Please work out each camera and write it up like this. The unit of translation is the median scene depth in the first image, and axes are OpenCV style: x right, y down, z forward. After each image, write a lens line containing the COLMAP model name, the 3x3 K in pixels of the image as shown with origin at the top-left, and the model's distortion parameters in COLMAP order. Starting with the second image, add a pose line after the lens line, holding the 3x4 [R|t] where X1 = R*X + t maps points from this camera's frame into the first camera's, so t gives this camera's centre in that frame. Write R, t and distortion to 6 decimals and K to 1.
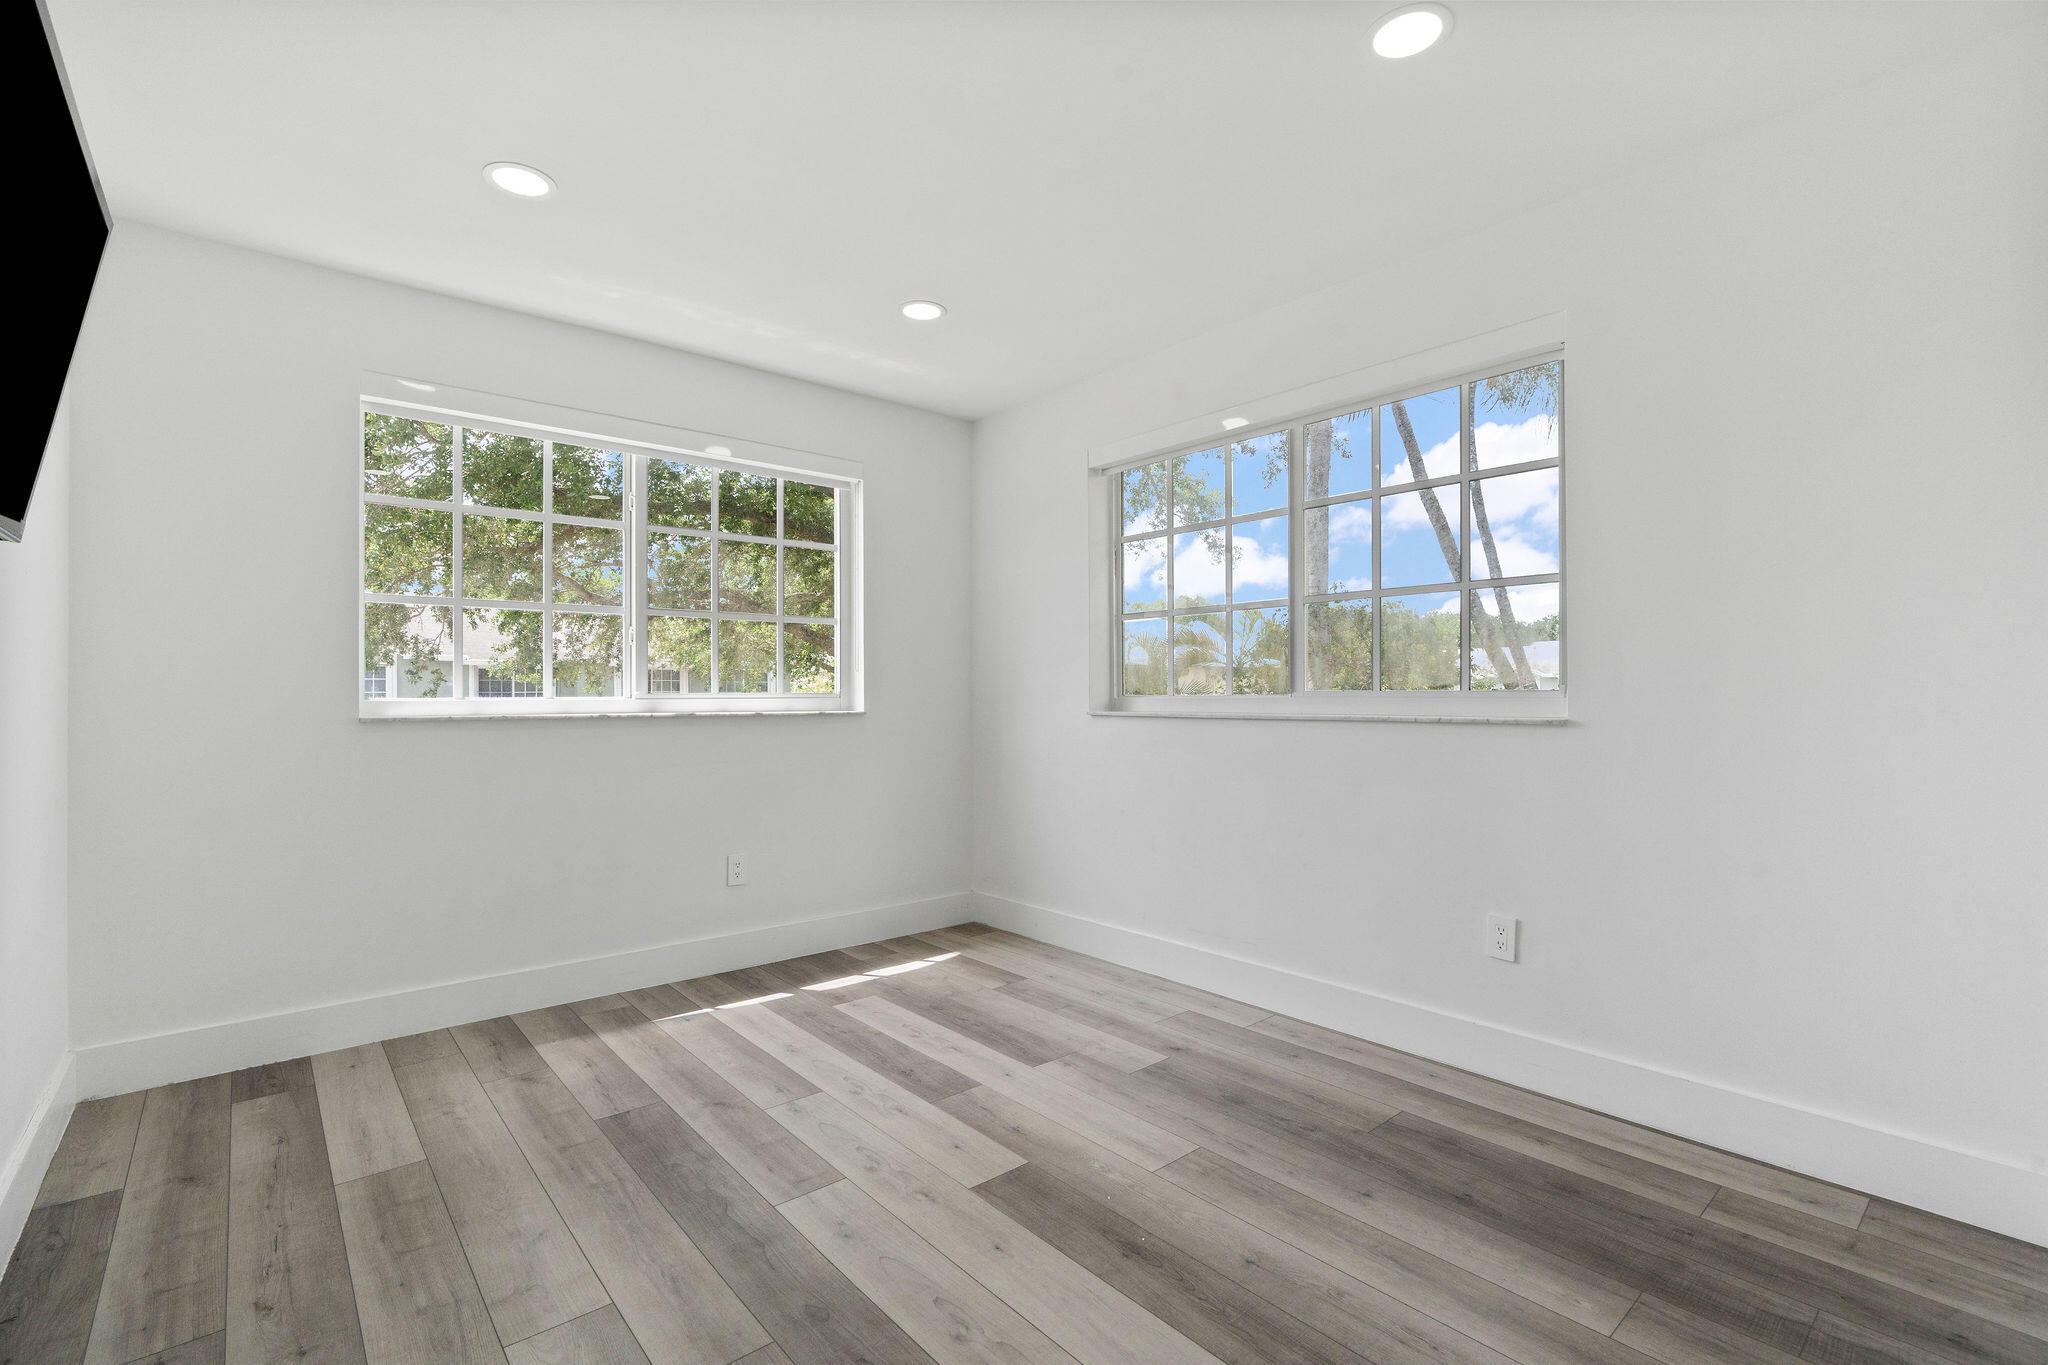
lens RADIAL K [[928.9, 0, 1018.8], [0, 928.9, 686.3], [0, 0, 1]] dist [-0.006232, 0.001103]
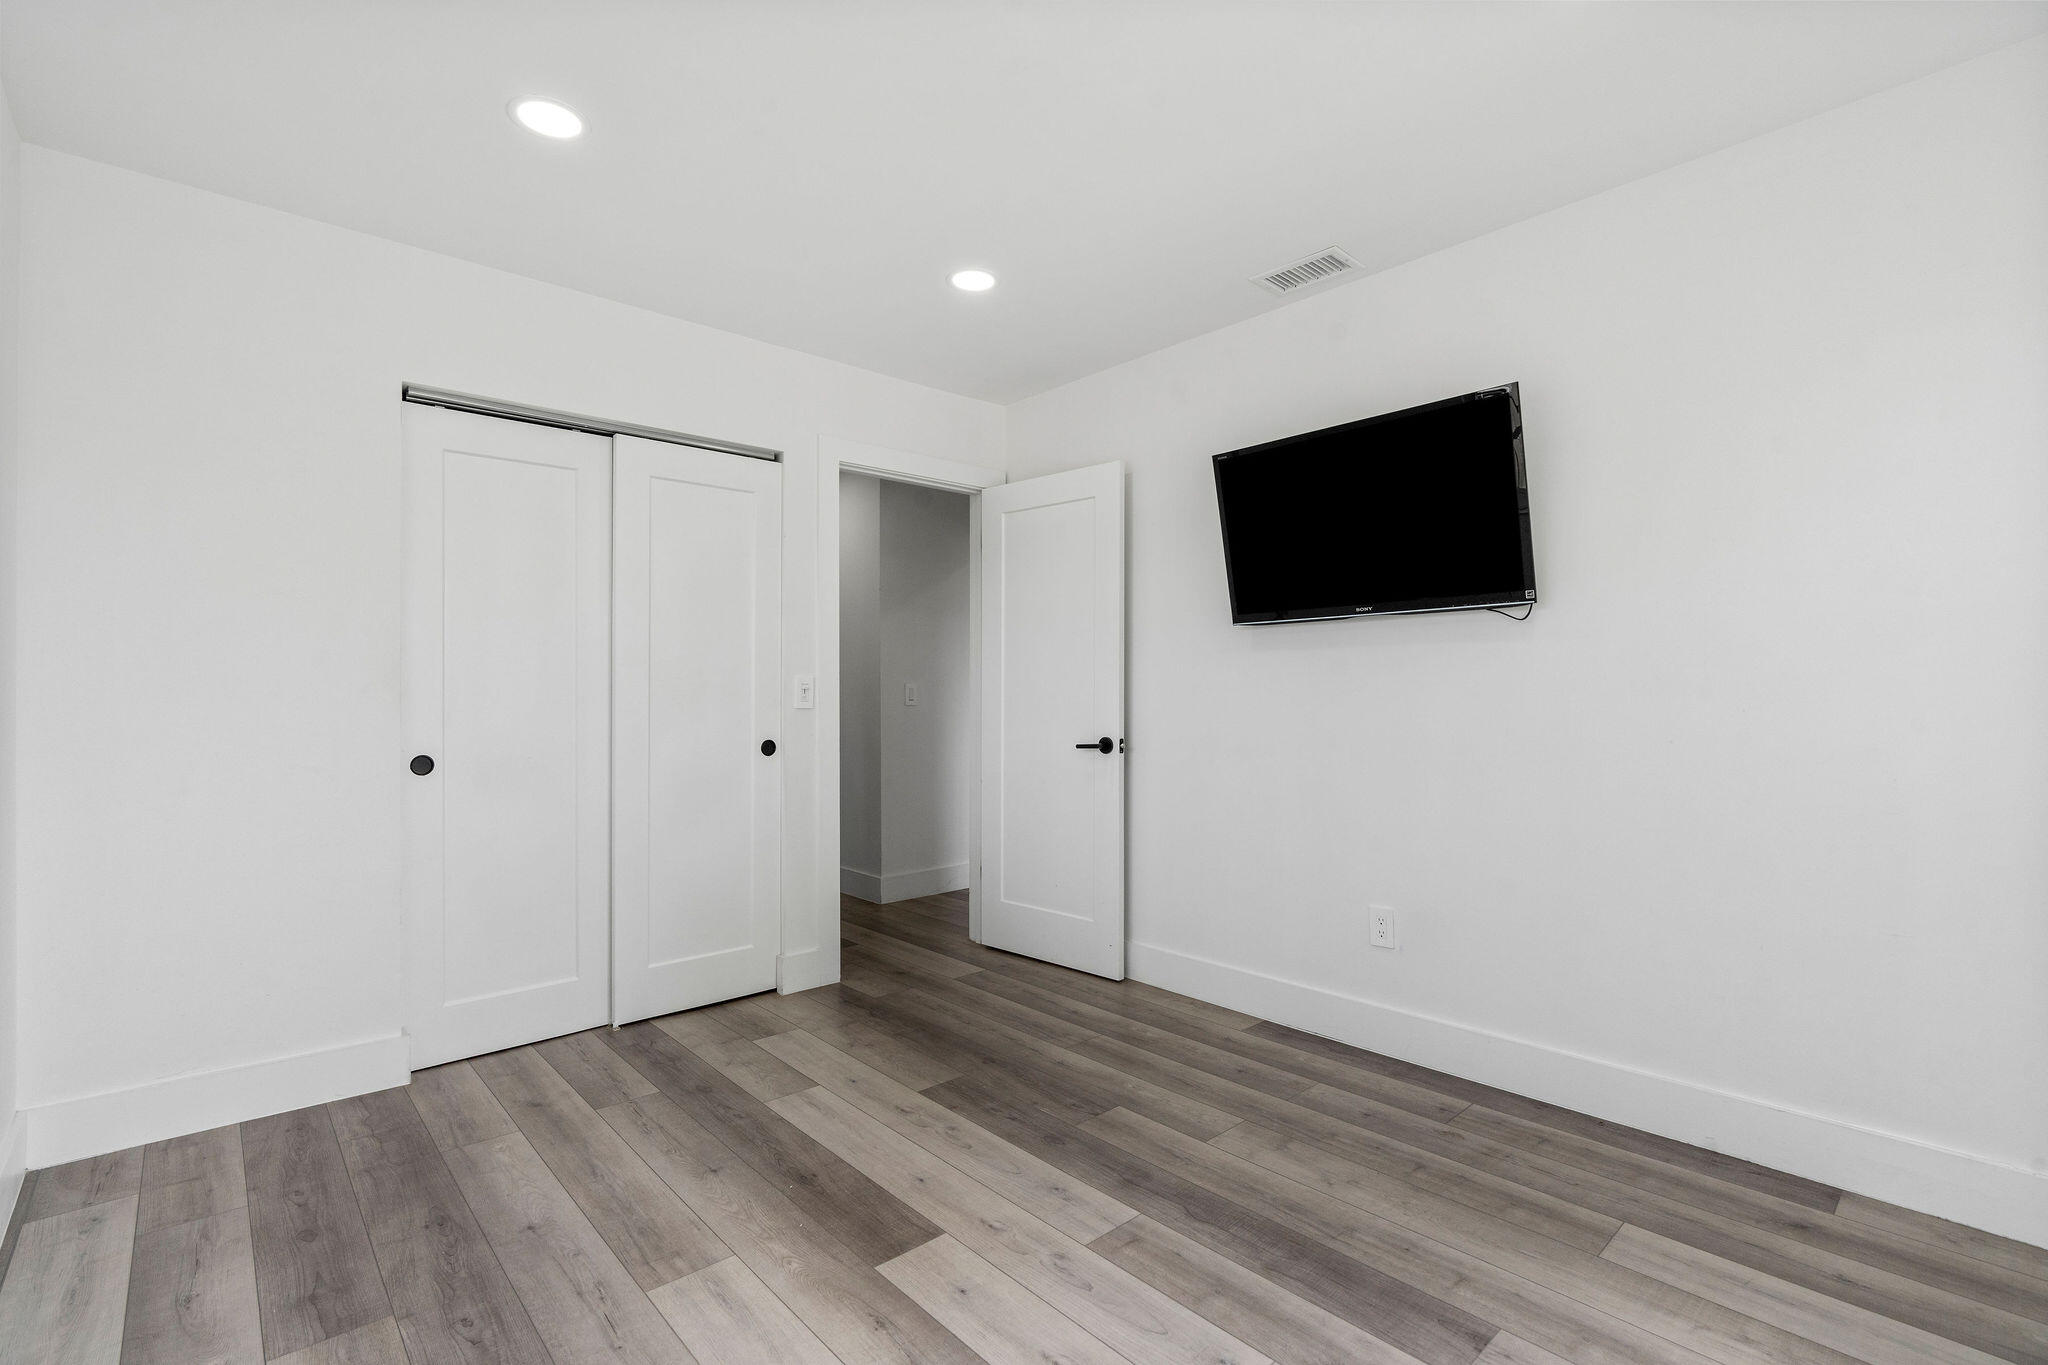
lens RADIAL K [[928.9, 0, 1018.8], [0, 928.9, 686.3], [0, 0, 1]] dist [-0.006232, 0.001103]
pose [[-0.999615, 0.005448, -0.027196, -0.106739], [0.005974, 0.999796, -0.019308, 0.010879], [0.027085, -0.019463, -0.999444, 1.995503]]
